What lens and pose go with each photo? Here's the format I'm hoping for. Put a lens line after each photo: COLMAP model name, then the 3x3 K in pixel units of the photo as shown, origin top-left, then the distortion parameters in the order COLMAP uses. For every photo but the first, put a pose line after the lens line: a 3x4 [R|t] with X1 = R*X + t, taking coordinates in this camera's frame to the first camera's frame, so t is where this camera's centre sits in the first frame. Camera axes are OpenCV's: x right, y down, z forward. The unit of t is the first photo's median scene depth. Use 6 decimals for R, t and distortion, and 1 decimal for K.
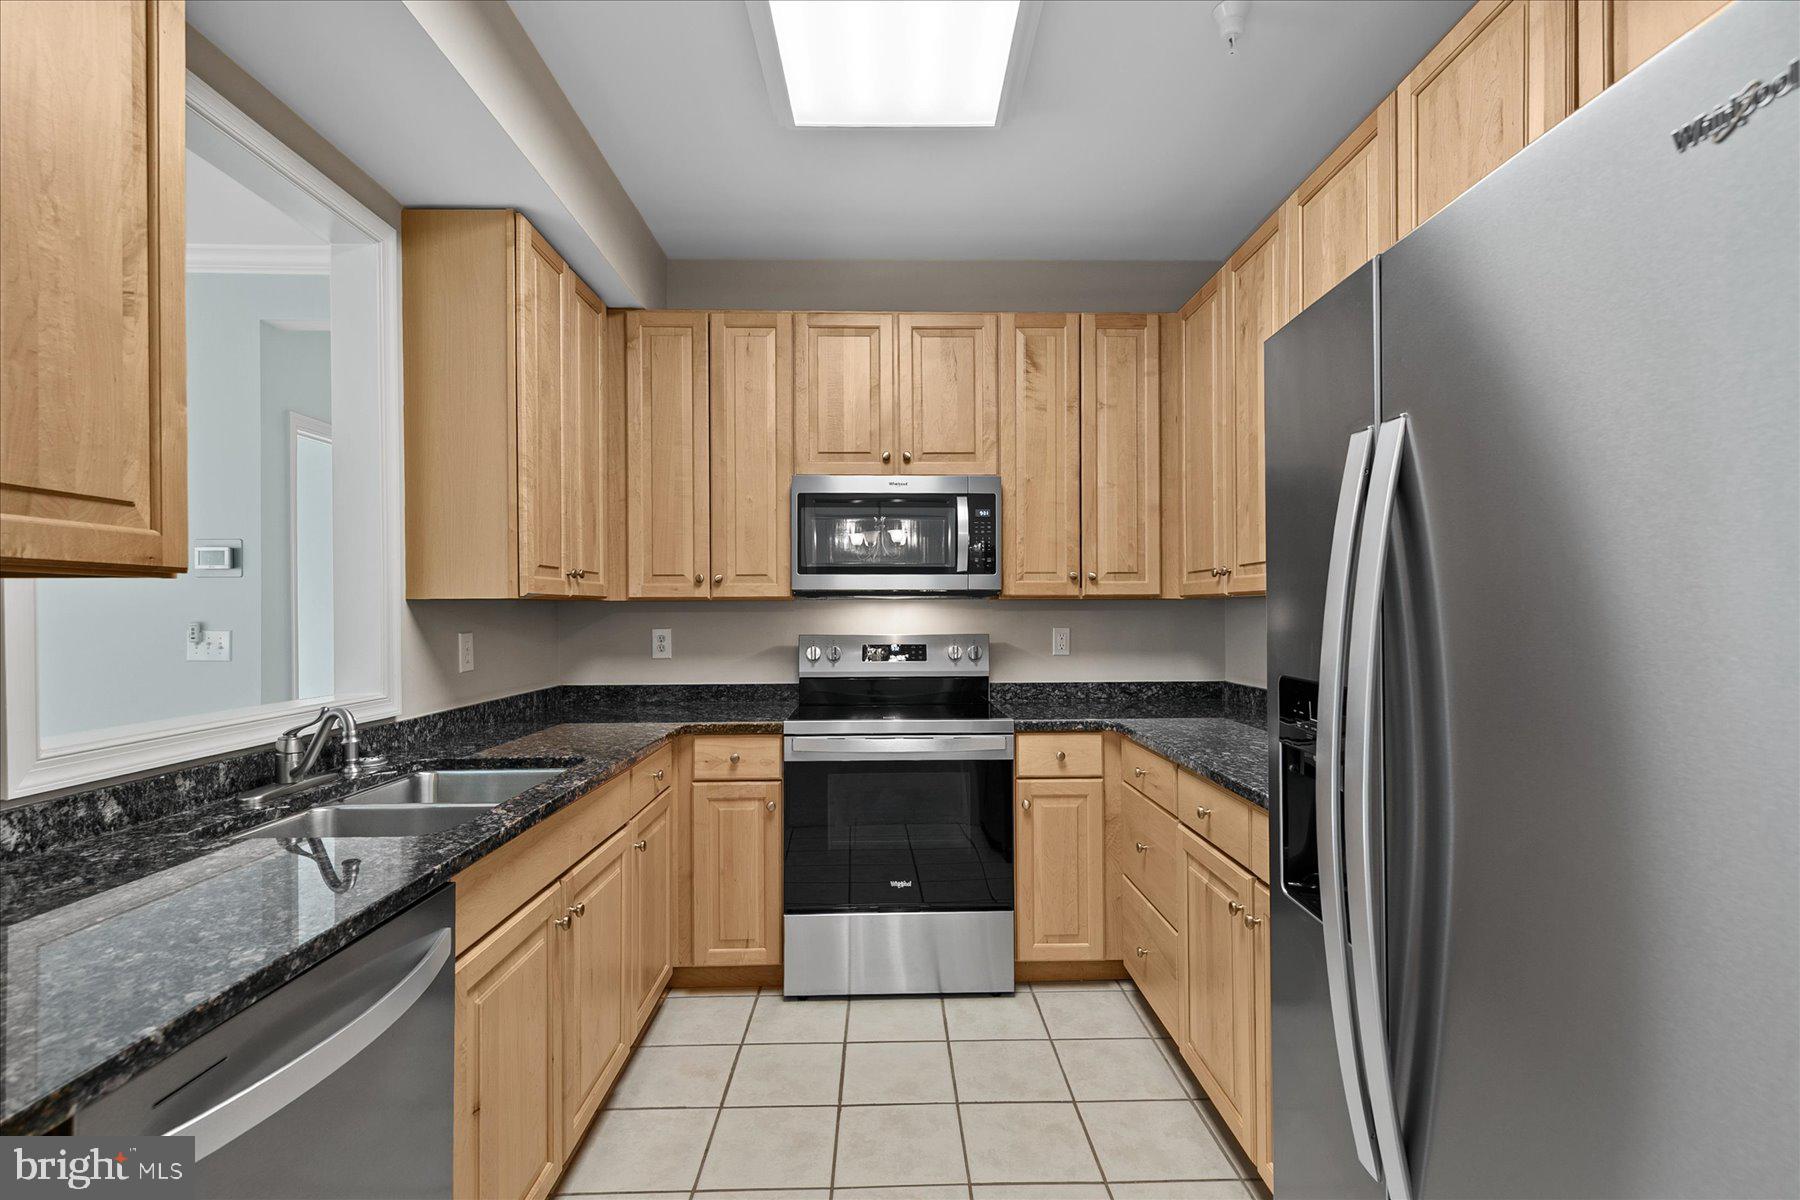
lens RADIAL K [[823.3, 0, 900.0], [0, 823.3, 600.0], [0, 0, 1]] dist [0.000332, 0.000005]
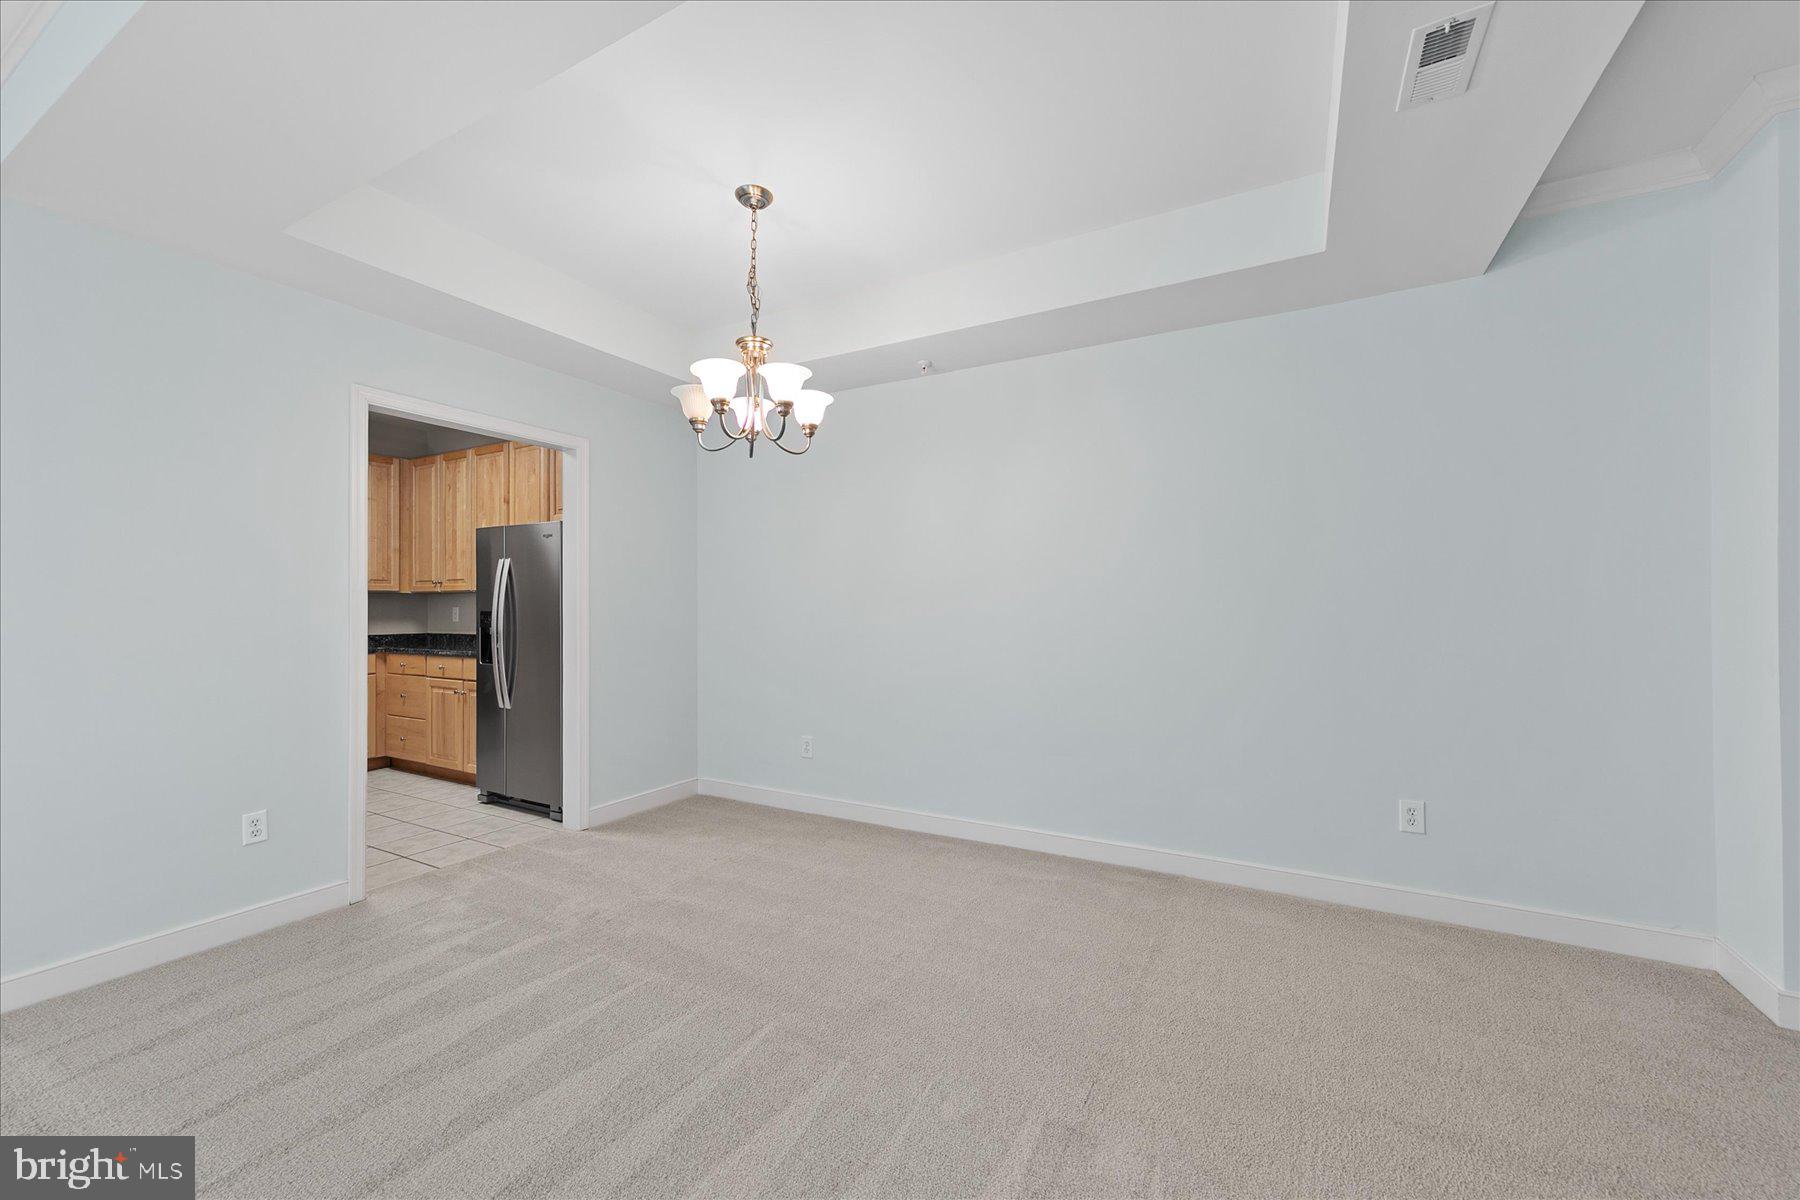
lens RADIAL K [[704.5, 0, 893.3], [0, 704.5, 615.1], [0, 0, 1]] dist [0.001504, 0.000035]
pose [[0.503648, -0.005525, 0.863891, -0.624256], [-0.016377, 0.999739, 0.015942, 0.005218], [-0.863754, -0.022177, 0.503426, -1.035024]]
